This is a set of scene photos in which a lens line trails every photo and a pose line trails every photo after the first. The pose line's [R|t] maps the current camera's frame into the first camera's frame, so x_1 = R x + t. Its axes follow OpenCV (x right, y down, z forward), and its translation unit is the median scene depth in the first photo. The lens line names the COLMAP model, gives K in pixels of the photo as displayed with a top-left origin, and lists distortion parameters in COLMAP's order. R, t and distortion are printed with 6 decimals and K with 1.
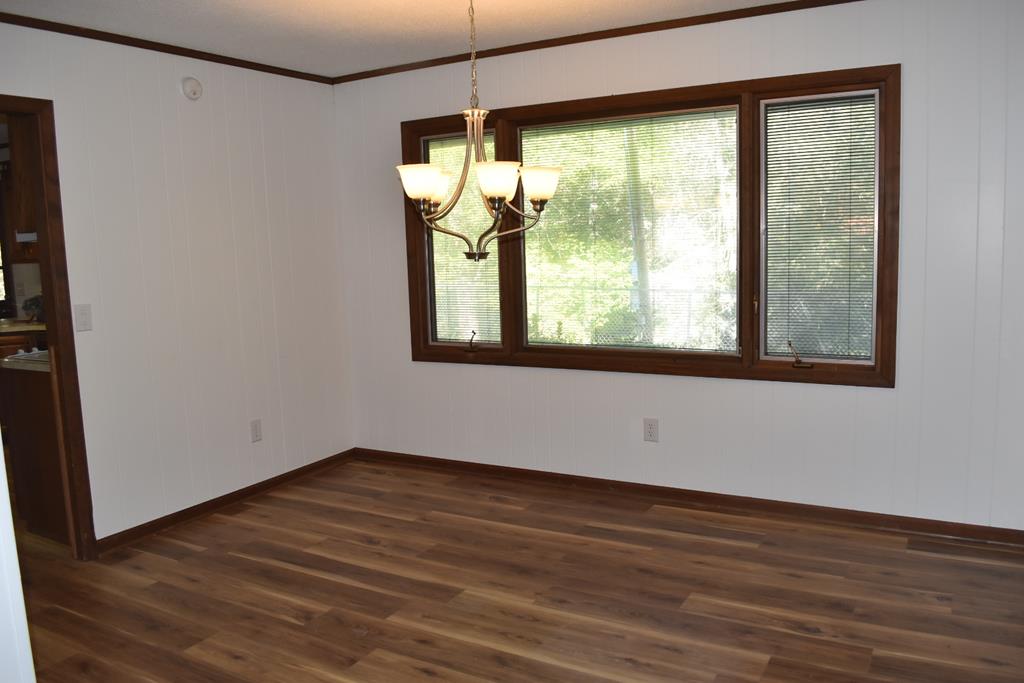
lens RADIAL K [[814.8, 0, 512.0], [0, 814.8, 340.7], [0, 0, 1]] dist [-0.080755, 0.010375]
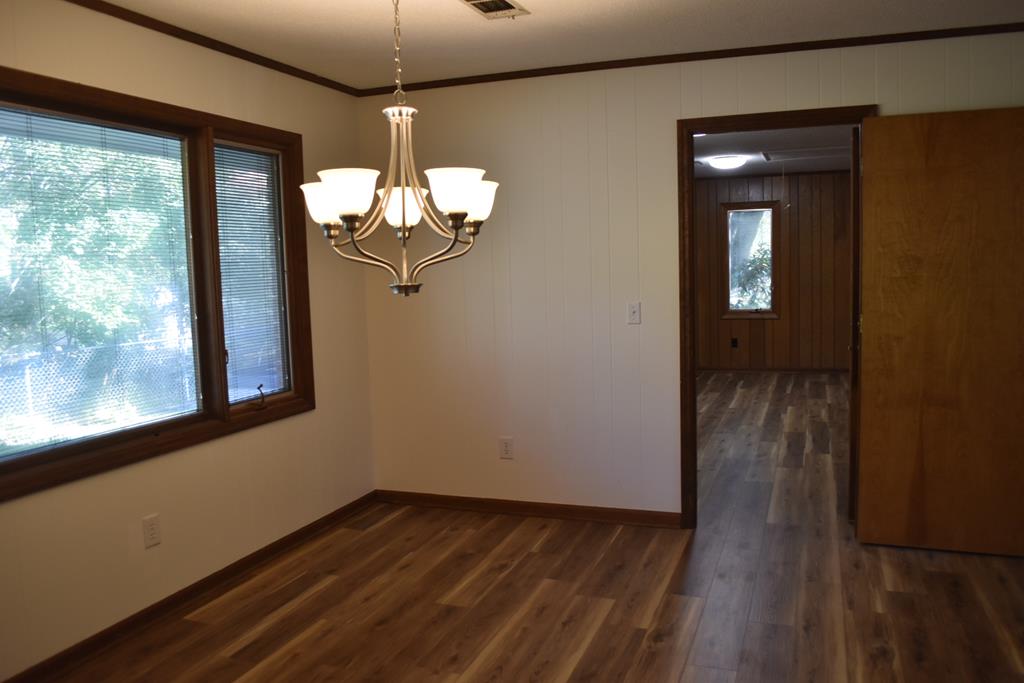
lens RADIAL K [[814.8, 0, 515.1], [0, 814.8, 334.4], [0, 0, 1]] dist [-0.080755, 0.010375]
pose [[-0.171724, -0.044960, 0.984119, -0.843872], [0.158692, 0.984650, 0.072675, -0.100773], [-0.972280, 0.168652, -0.161953, 1.020164]]
